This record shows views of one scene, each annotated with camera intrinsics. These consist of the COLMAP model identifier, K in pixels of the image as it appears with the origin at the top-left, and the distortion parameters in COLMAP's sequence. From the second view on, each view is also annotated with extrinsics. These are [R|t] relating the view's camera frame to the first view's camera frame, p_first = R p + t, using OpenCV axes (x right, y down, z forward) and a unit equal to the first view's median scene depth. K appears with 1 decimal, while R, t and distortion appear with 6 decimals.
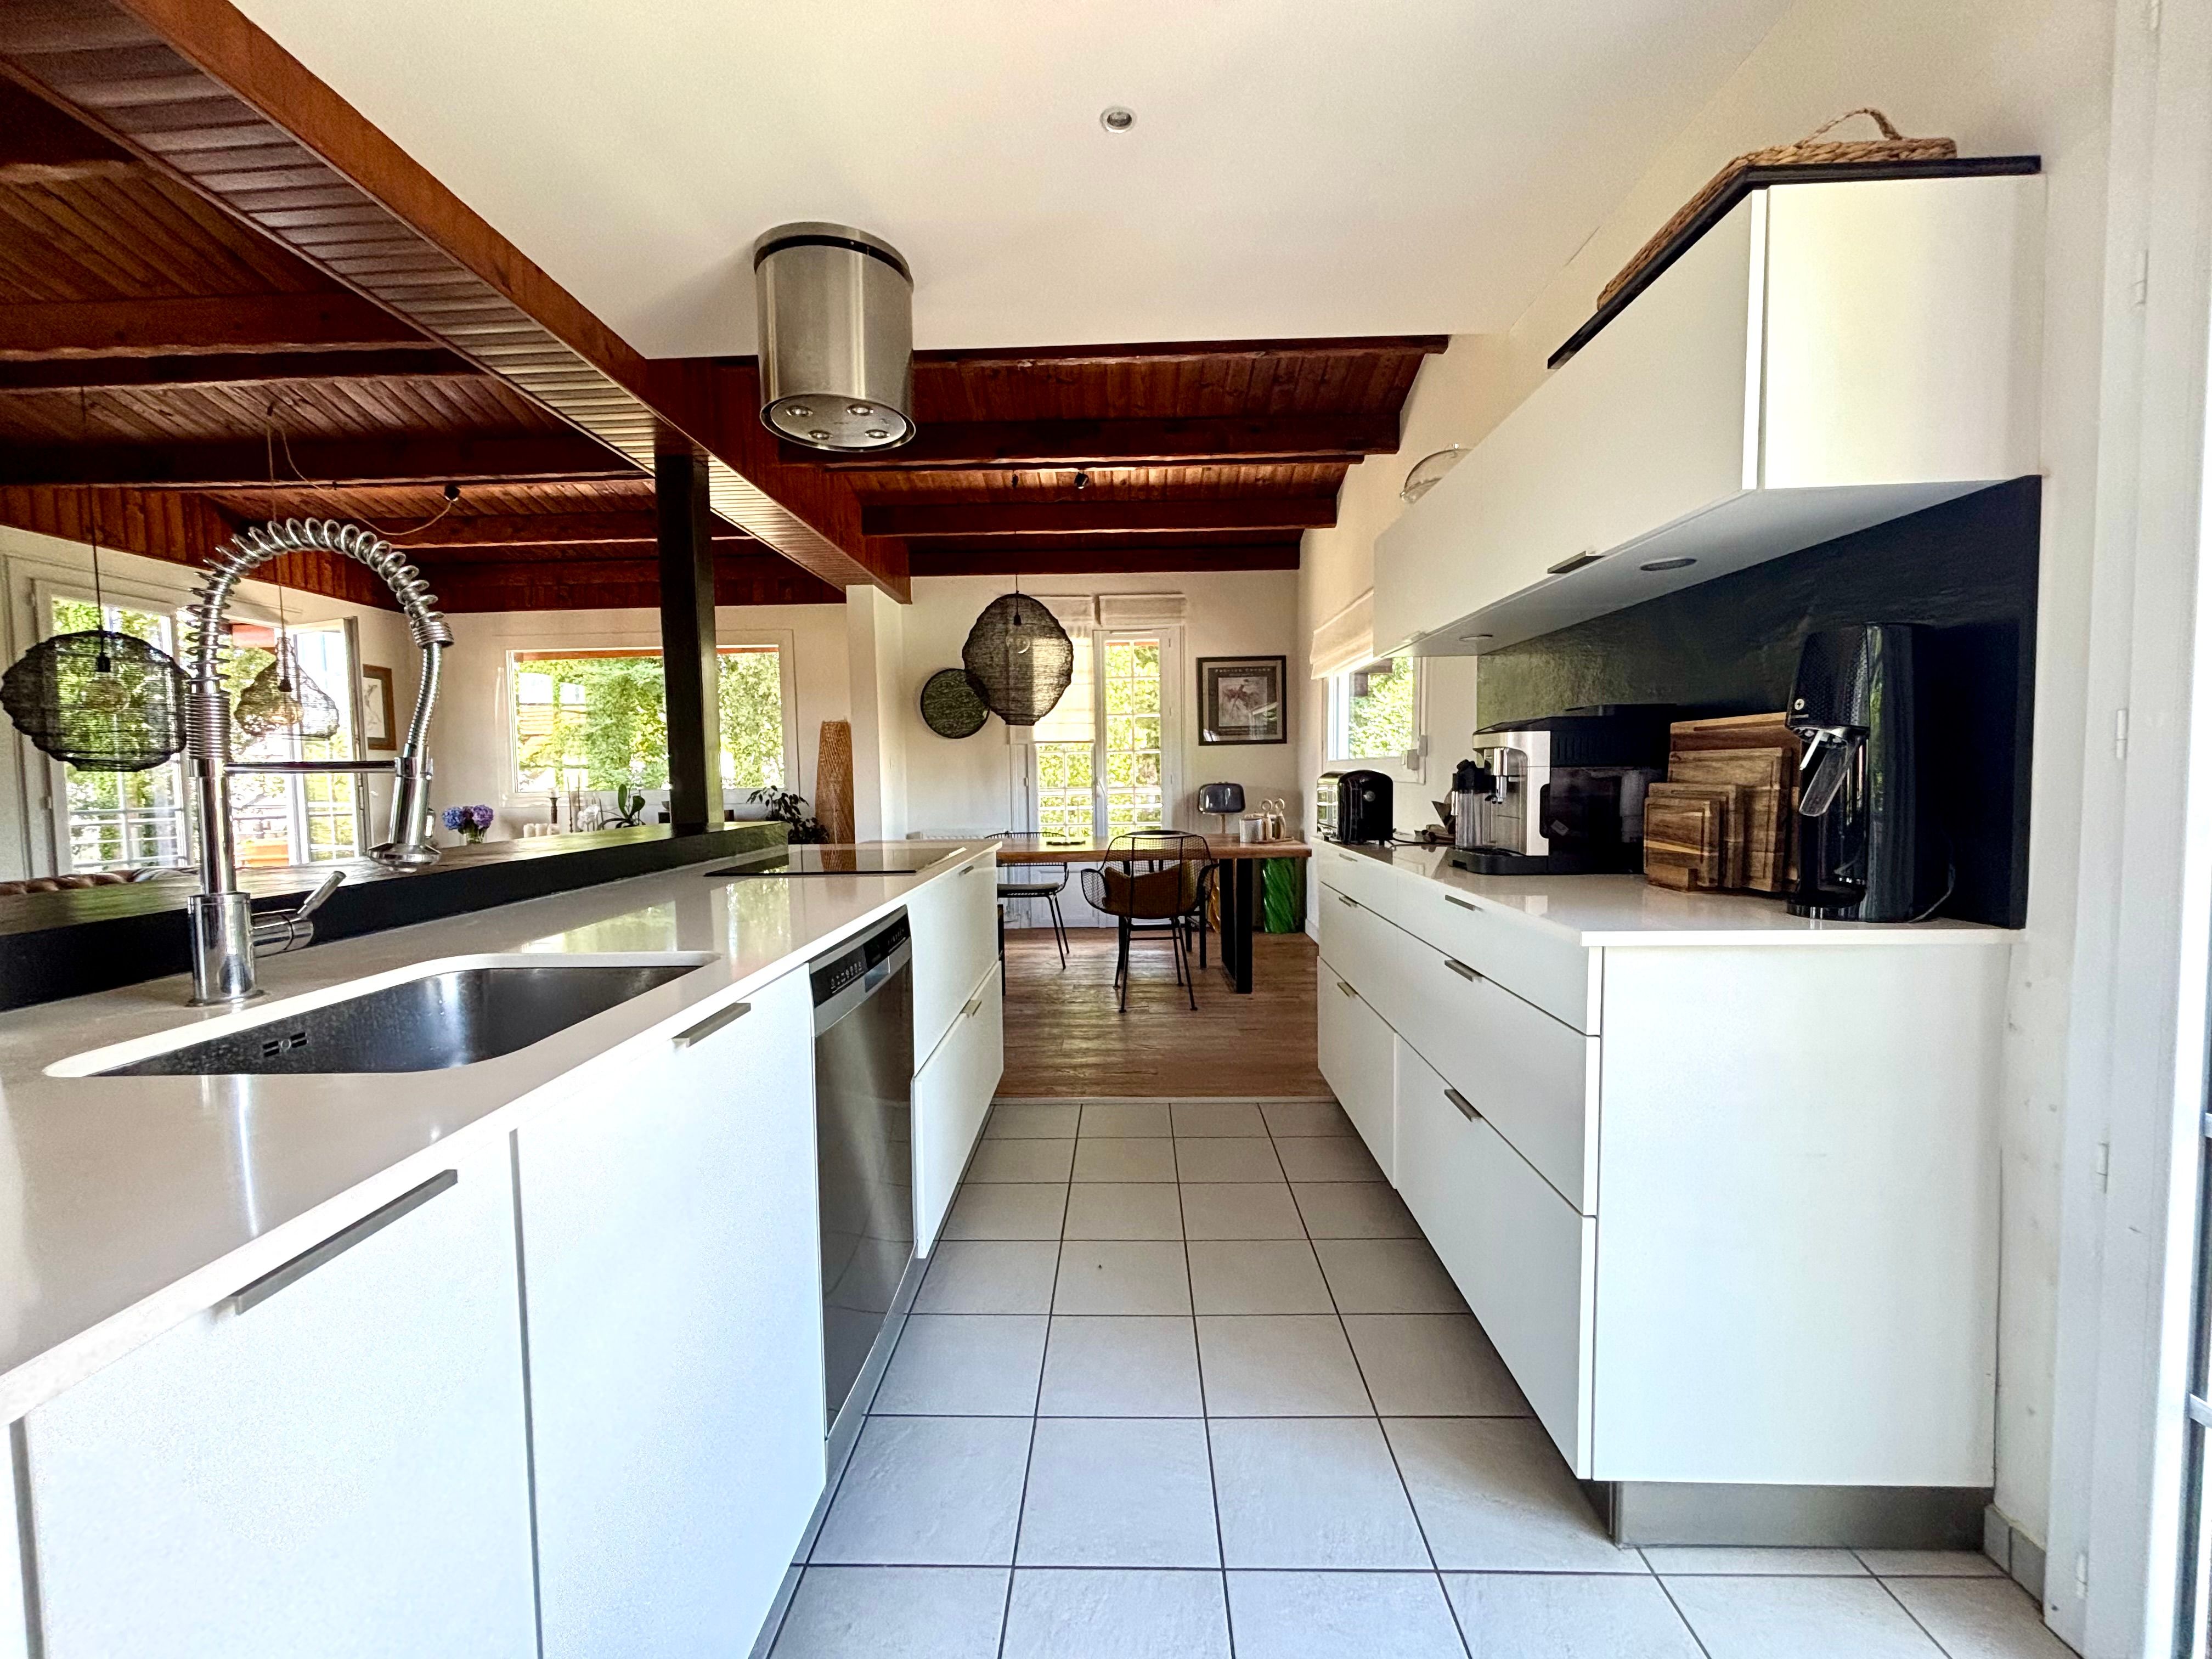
lens RADIAL K [[897.2, 0, 1106.0], [0, 897.2, 829.5], [0, 0, 1]] dist [-0.003658, -0.000407]
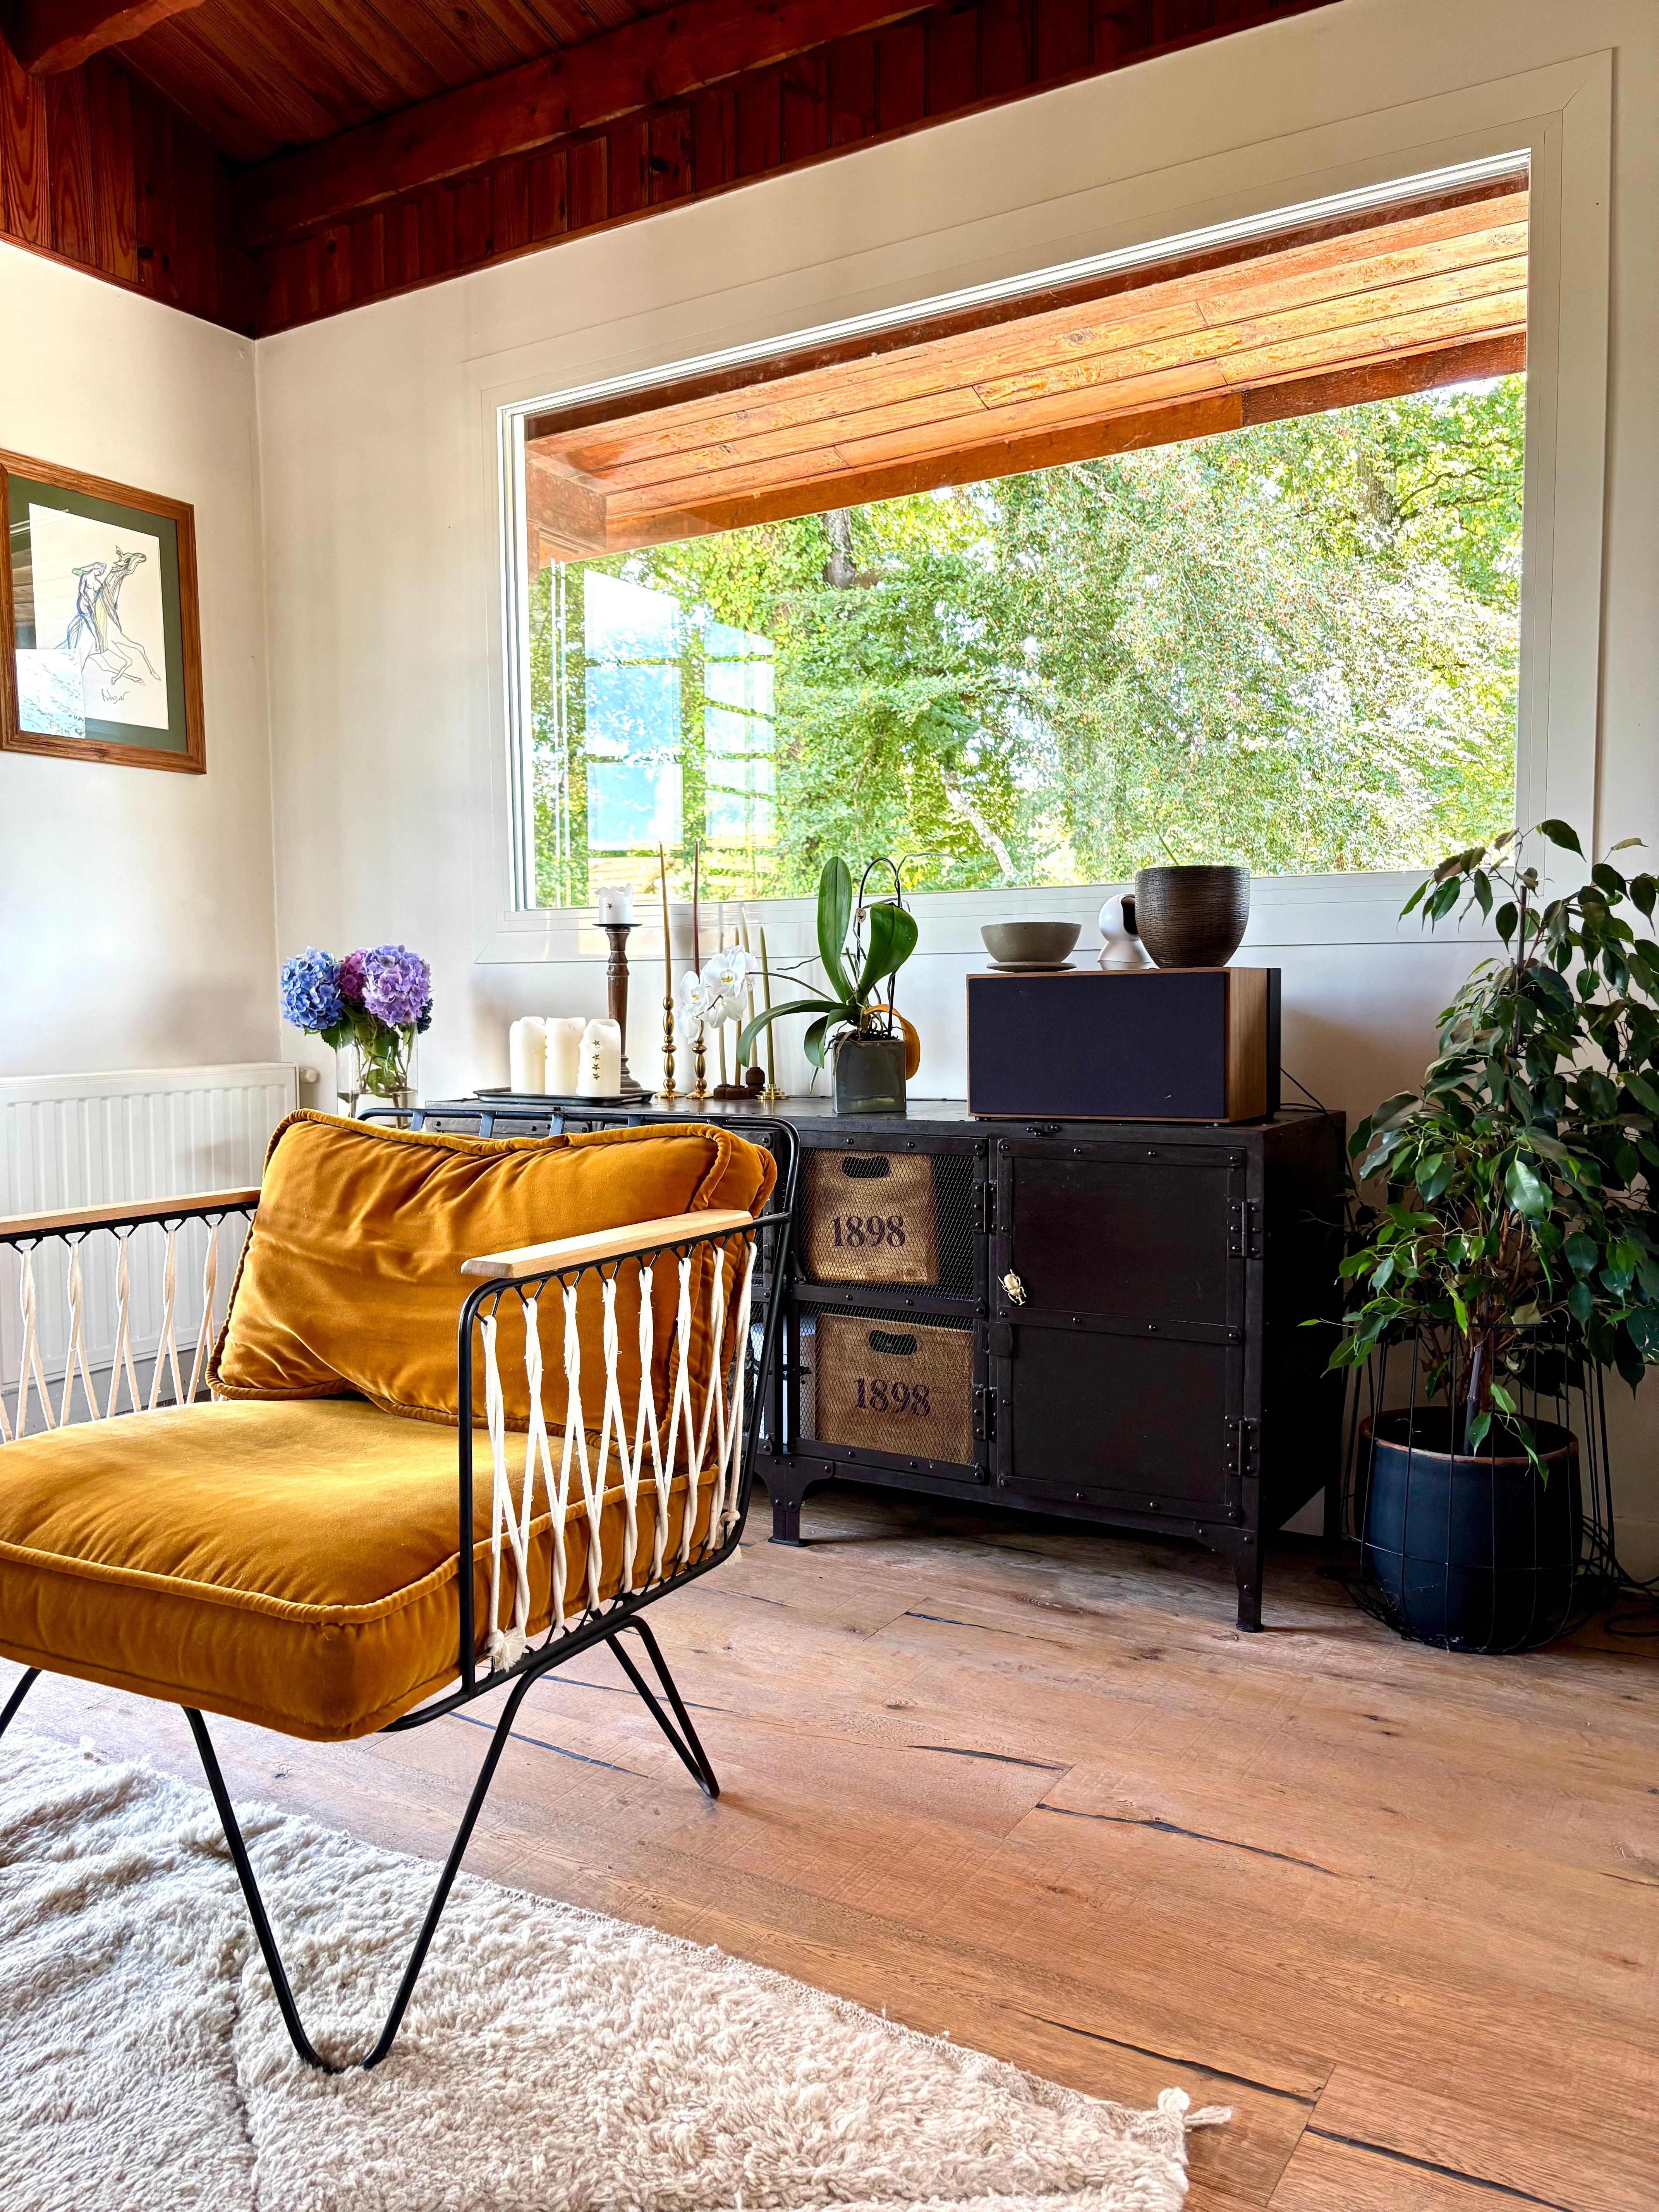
lens RADIAL K [[1695.3, 0, 829.5], [0, 1695.3, 1106.0], [0, 0, 1]] dist [-0.000732, -0.000336]
pose [[0.865622, 0.041023, -0.499015, -0.308186], [-0.033726, 0.999152, 0.023635, 0.004771], [0.499561, -0.003629, 0.866271, 0.599754]]
